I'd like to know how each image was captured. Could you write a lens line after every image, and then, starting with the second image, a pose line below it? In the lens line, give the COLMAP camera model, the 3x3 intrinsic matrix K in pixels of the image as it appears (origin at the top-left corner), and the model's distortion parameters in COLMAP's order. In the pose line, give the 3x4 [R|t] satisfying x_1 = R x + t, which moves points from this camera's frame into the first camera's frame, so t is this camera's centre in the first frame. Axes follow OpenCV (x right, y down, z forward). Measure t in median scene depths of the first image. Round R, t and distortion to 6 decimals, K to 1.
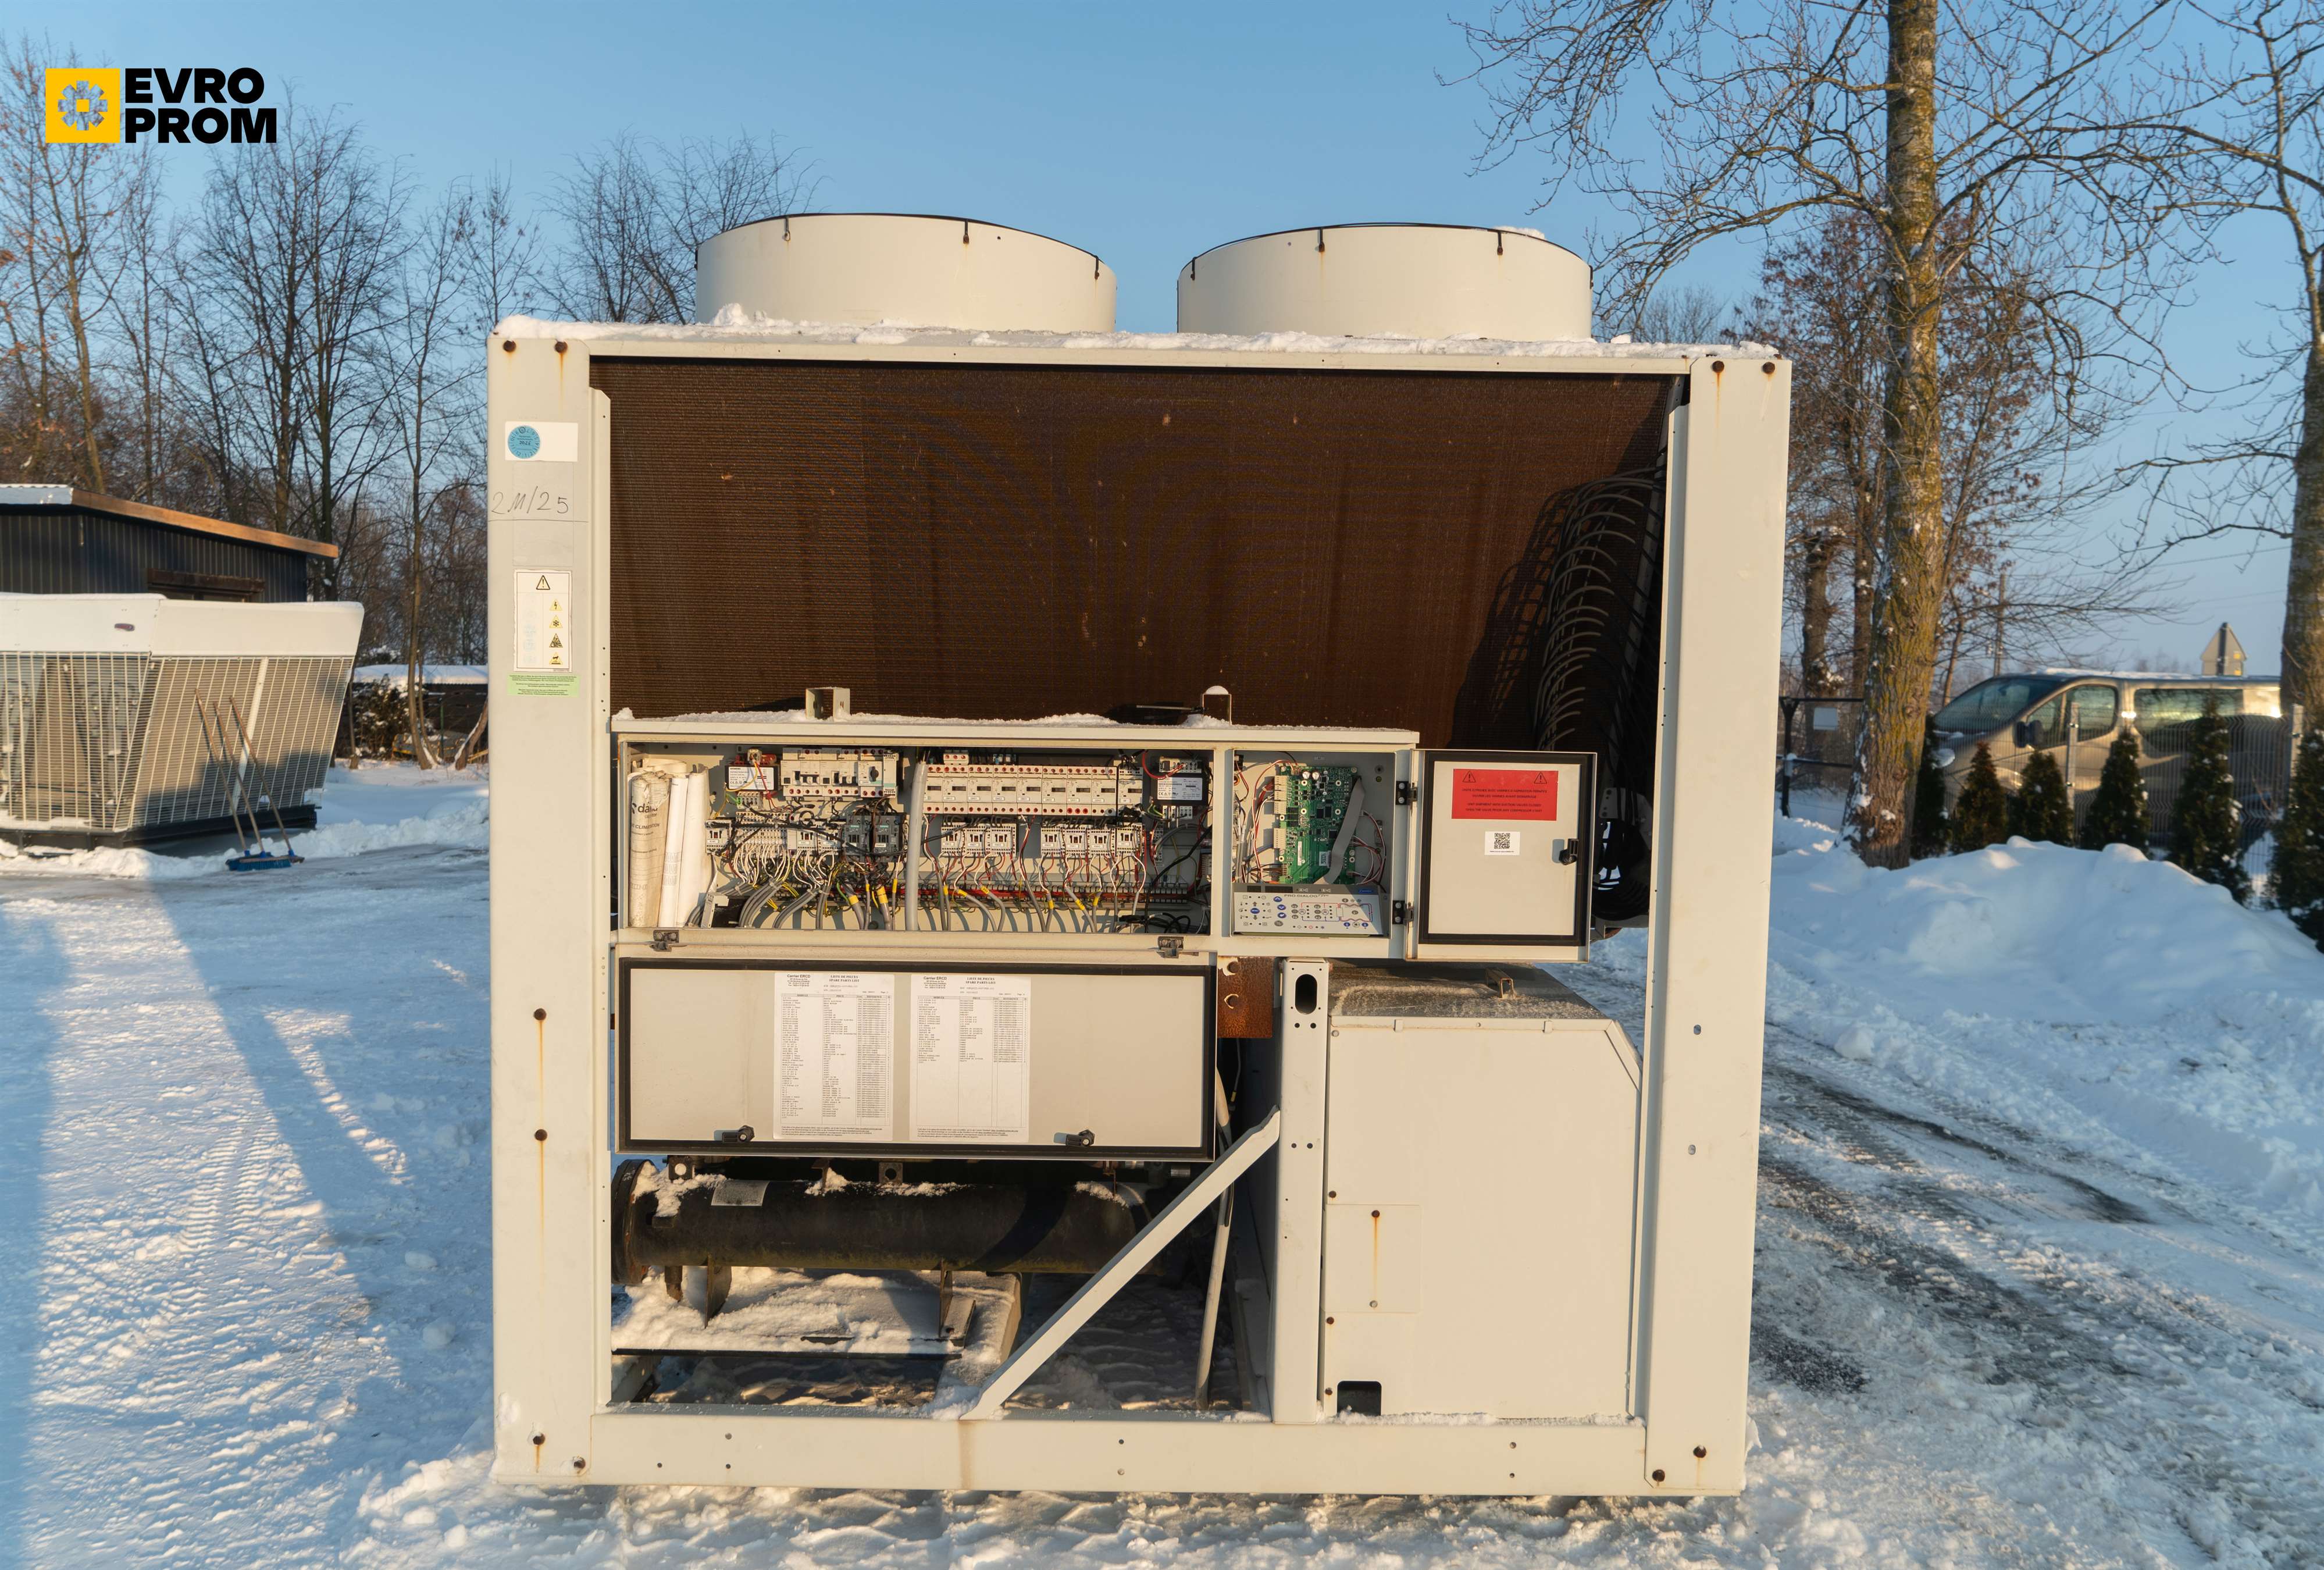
lens RADIAL K [[1691.8, 0, 1162.0], [0, 1691.8, 785.0], [0, 0, 1]] dist [-0.008124, -0.000473]
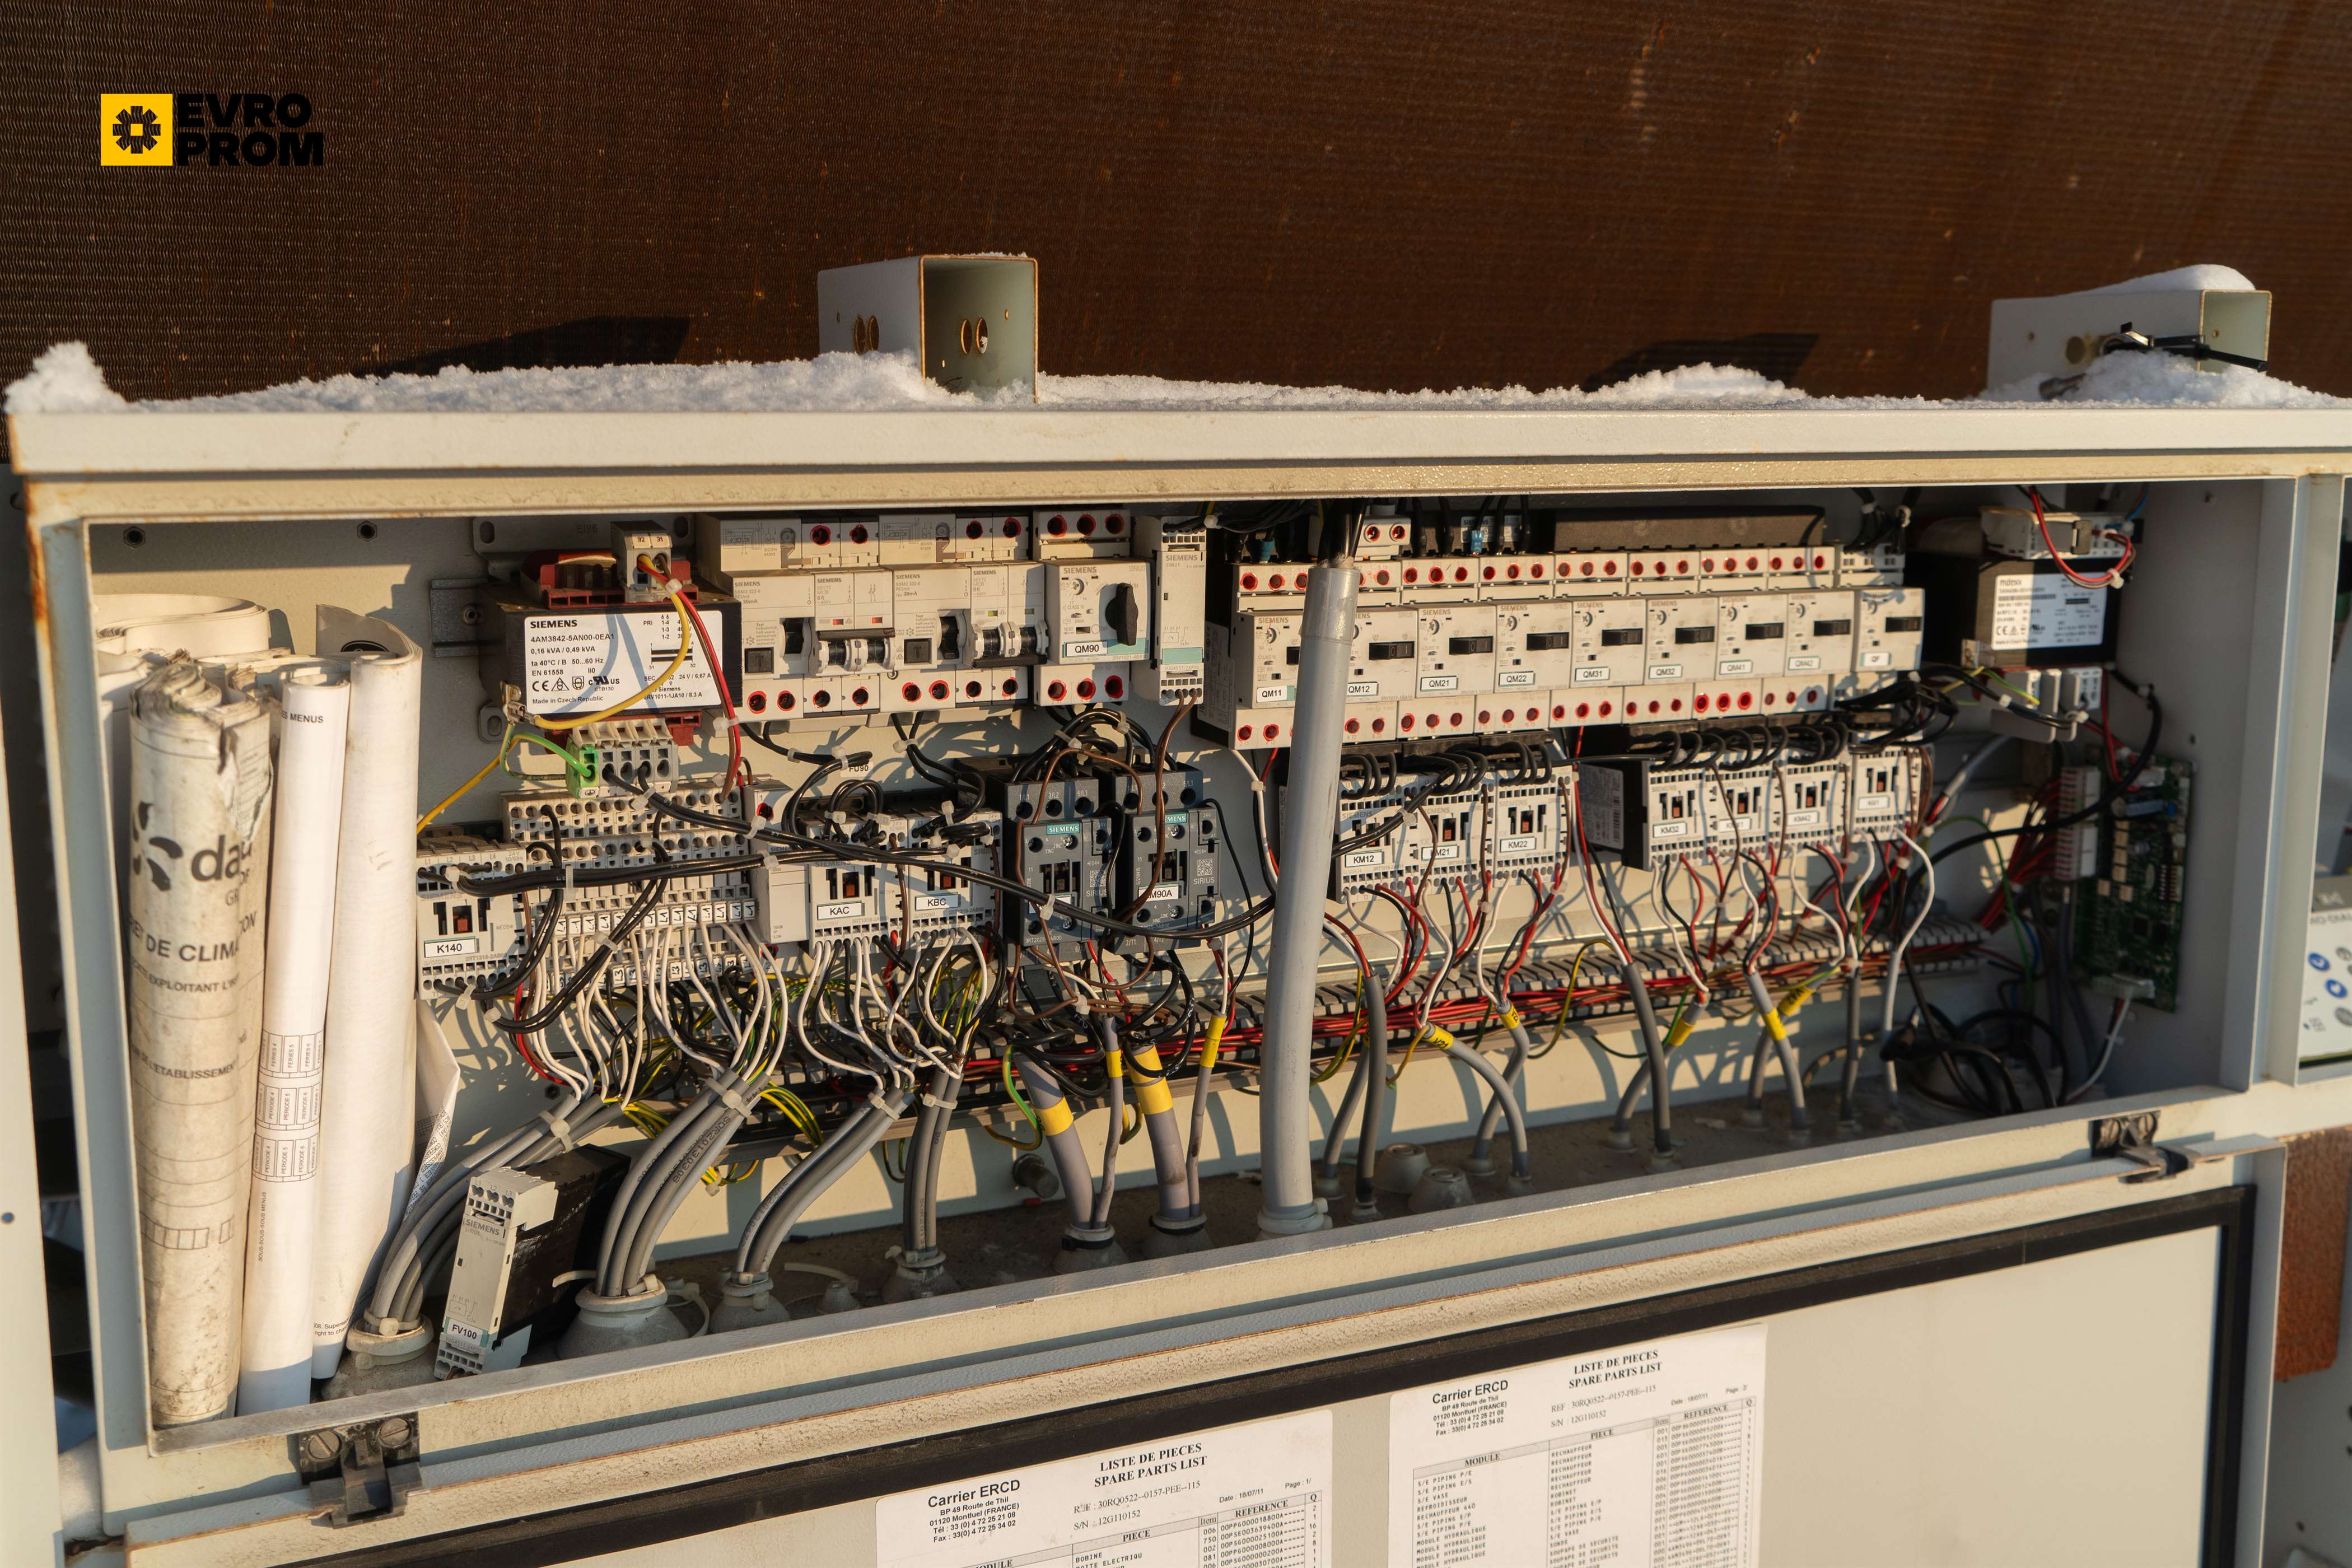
lens RADIAL K [[2279.8, 0, 1178.4], [0, 2279.8, 752.8], [0, 0, 1]] dist [0.007402, 0.000548]
pose [[0.909771, -0.077078, 0.407893, -0.301889], [0.032959, 0.992920, 0.114118, -0.024514], [-0.413801, -0.090377, 0.905870, 0.688207]]
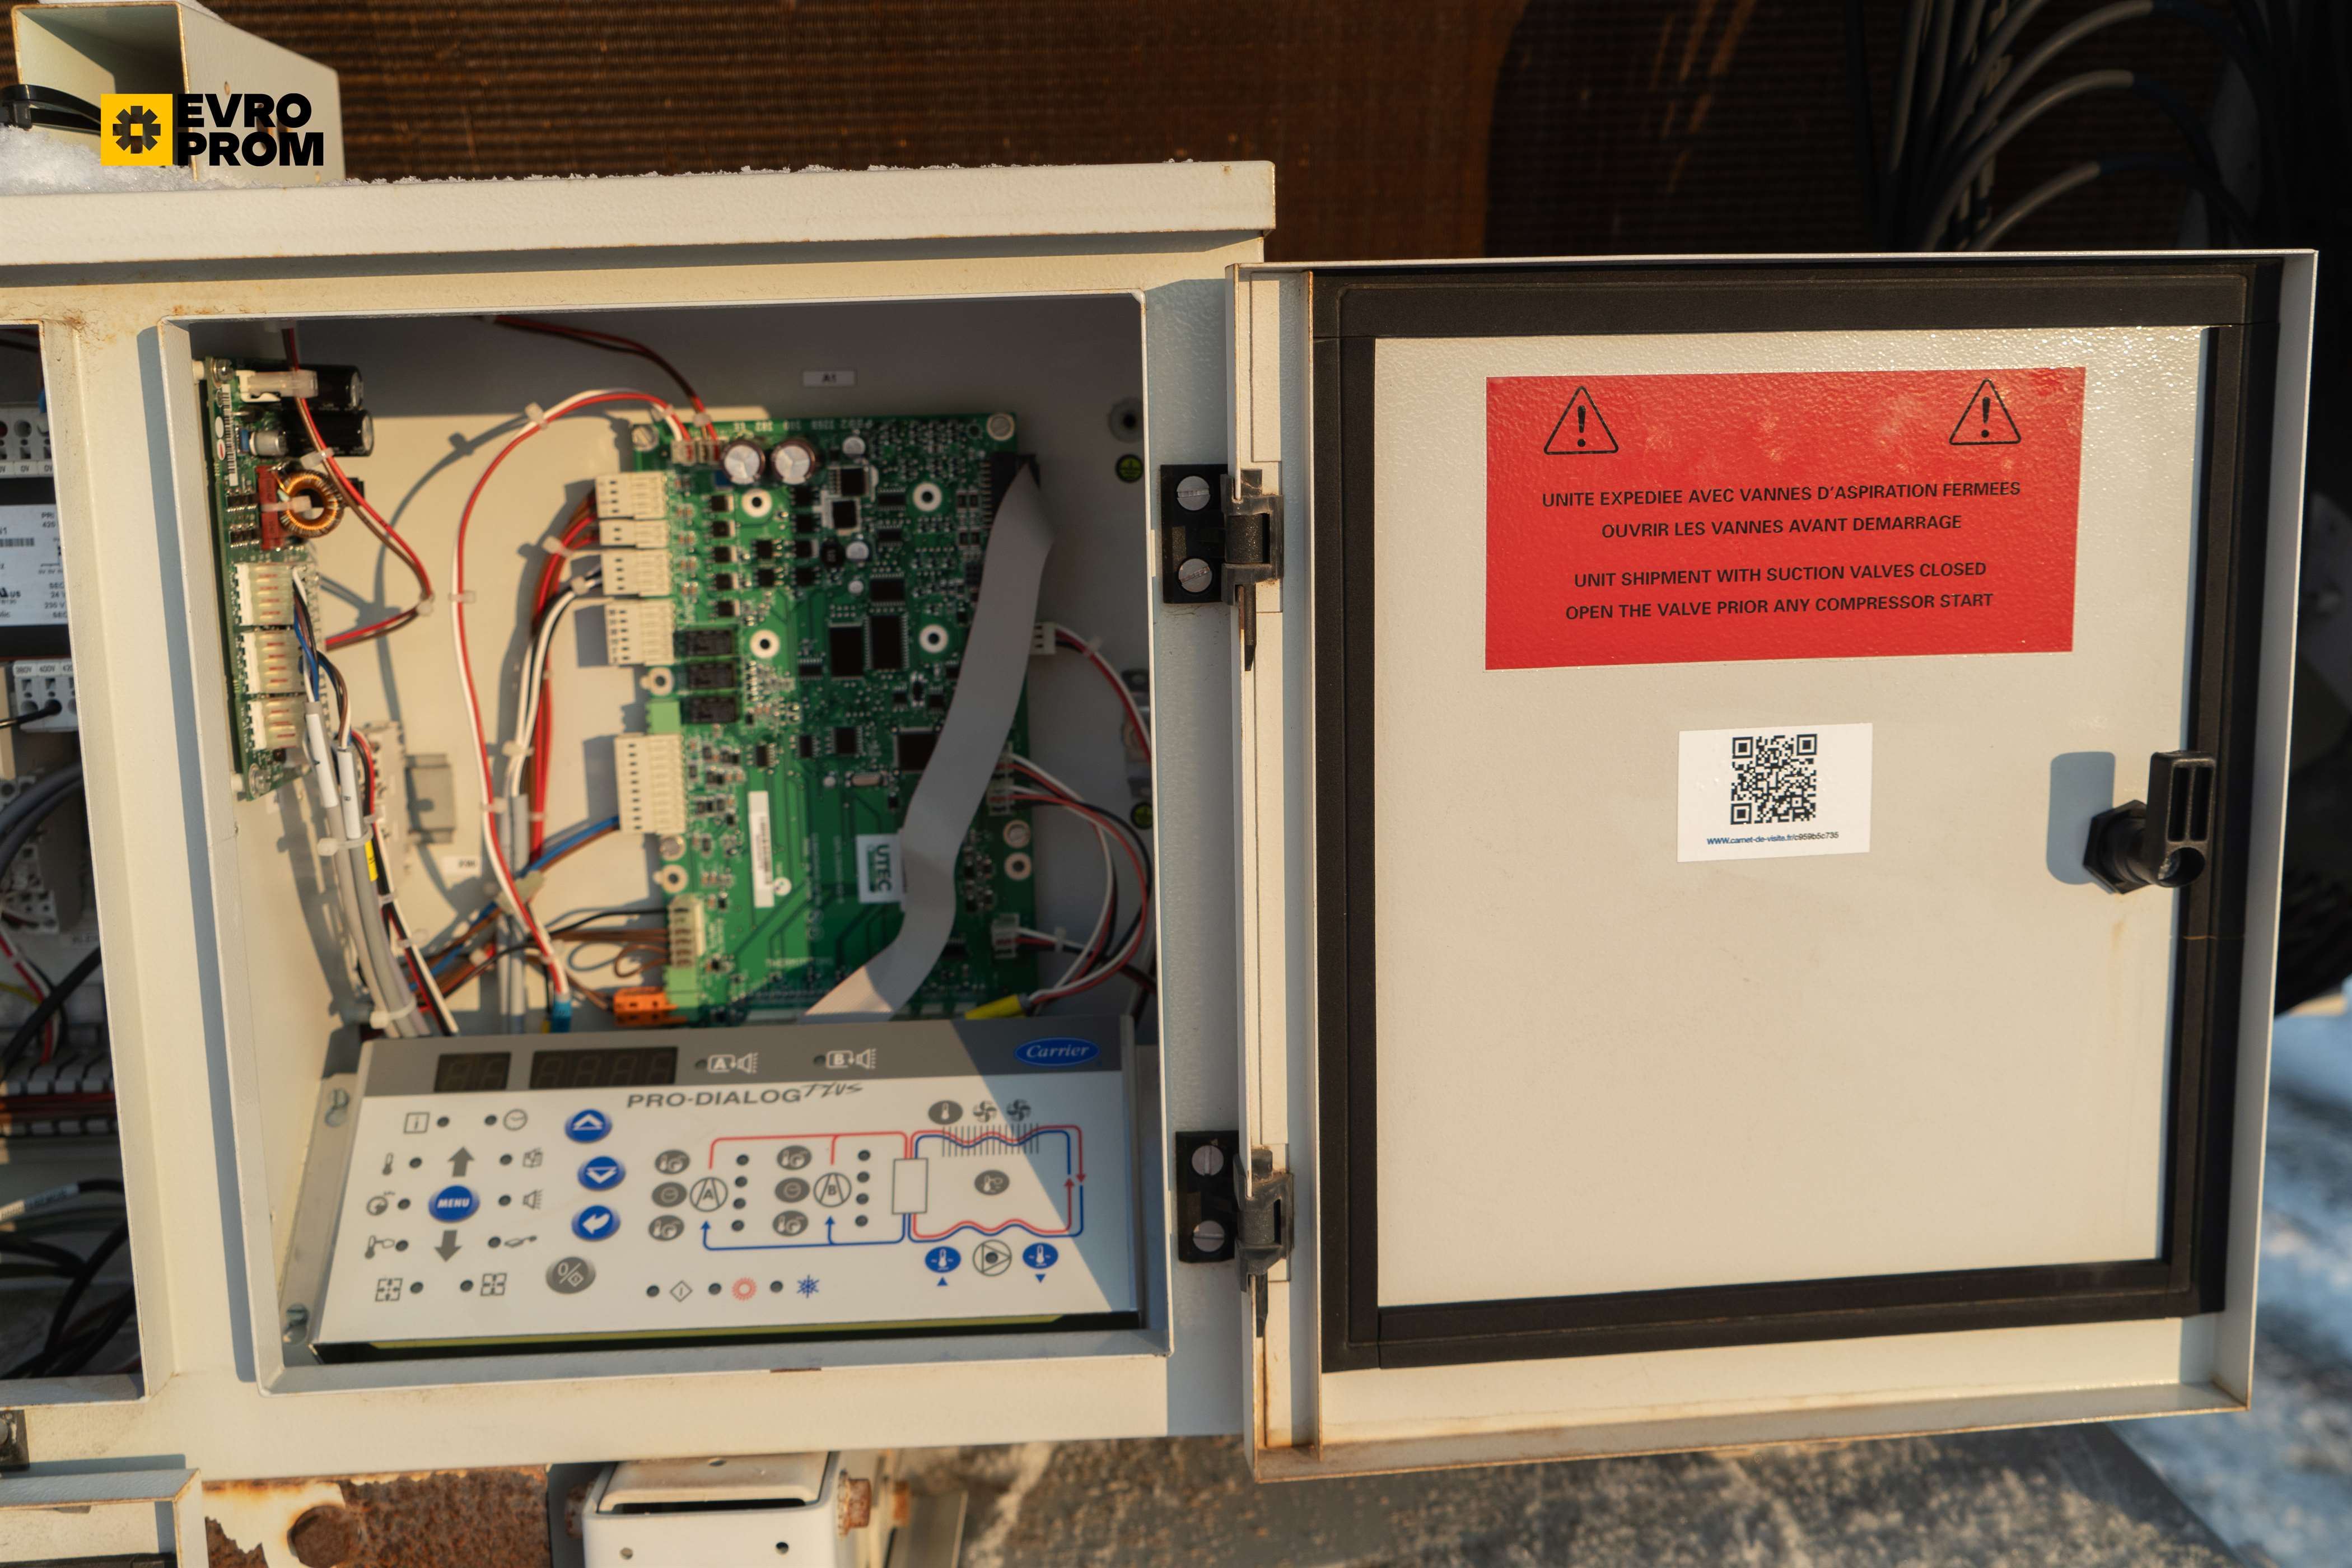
lens RADIAL K [[2322.8, 0, 1176.0], [0, 2322.8, 784.0], [0, 0, 1]] dist [0.013801, 0.006527]
pose [[0.998559, -0.049711, 0.020219, 0.129615], [0.047102, 0.992400, 0.113684, 0.002855], [-0.025717, -0.112568, 0.993311, 0.736285]]
